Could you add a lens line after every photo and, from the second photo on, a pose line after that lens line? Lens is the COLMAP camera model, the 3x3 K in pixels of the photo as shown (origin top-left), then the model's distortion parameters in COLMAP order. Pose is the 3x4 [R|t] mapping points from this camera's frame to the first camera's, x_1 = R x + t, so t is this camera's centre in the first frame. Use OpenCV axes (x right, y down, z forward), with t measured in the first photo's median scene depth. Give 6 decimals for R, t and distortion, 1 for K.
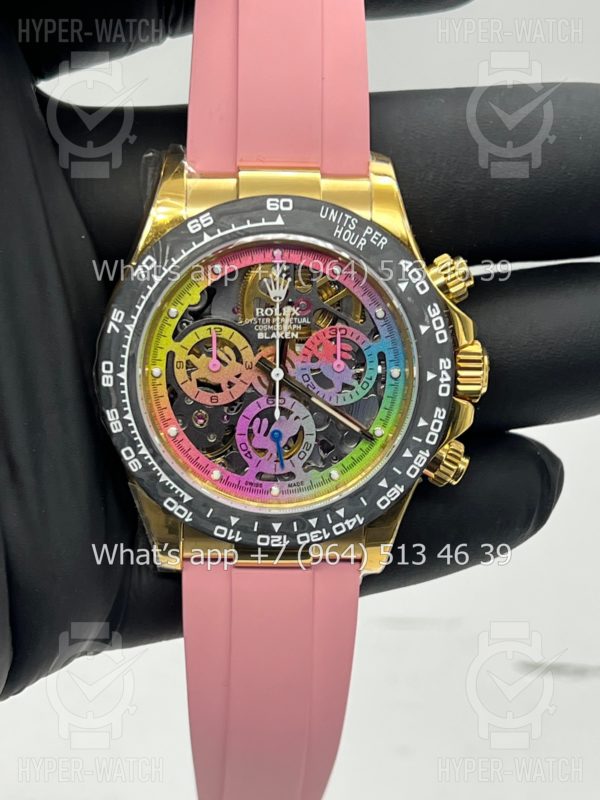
lens RADIAL K [[1871.1, 0, 298.7], [0, 1871.1, 403.4], [0, 0, 1]] dist [0.259890, 0.000000]
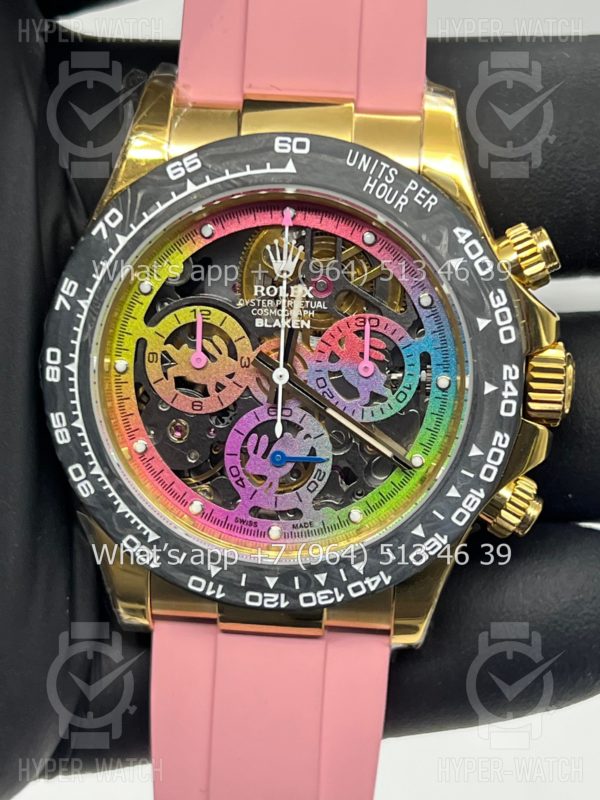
lens RADIAL K [[1871.1, 0, 301.6], [0, 1871.1, 400.5], [0, 0, 1]] dist [0.259890, 0.000000]
pose [[0.993307, 0.047804, -0.105147, 0.074590], [-0.048135, 0.998841, -0.000608, -0.005823], [0.104996, 0.005666, 0.994456, 0.264443]]
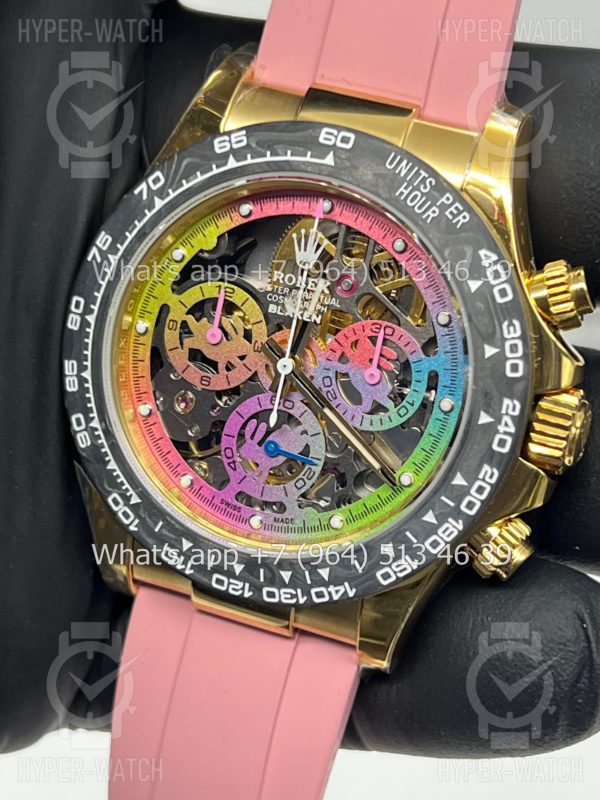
lens RADIAL K [[1871.1, 0, 299.8], [0, 1871.1, 401.5], [0, 0, 1]] dist [0.259890, 0.000000]
pose [[0.917426, 0.235024, -0.321083, 0.231067], [-0.246829, 0.969051, 0.004058, -0.006470], [0.312099, 0.075530, 0.947042, 0.307985]]
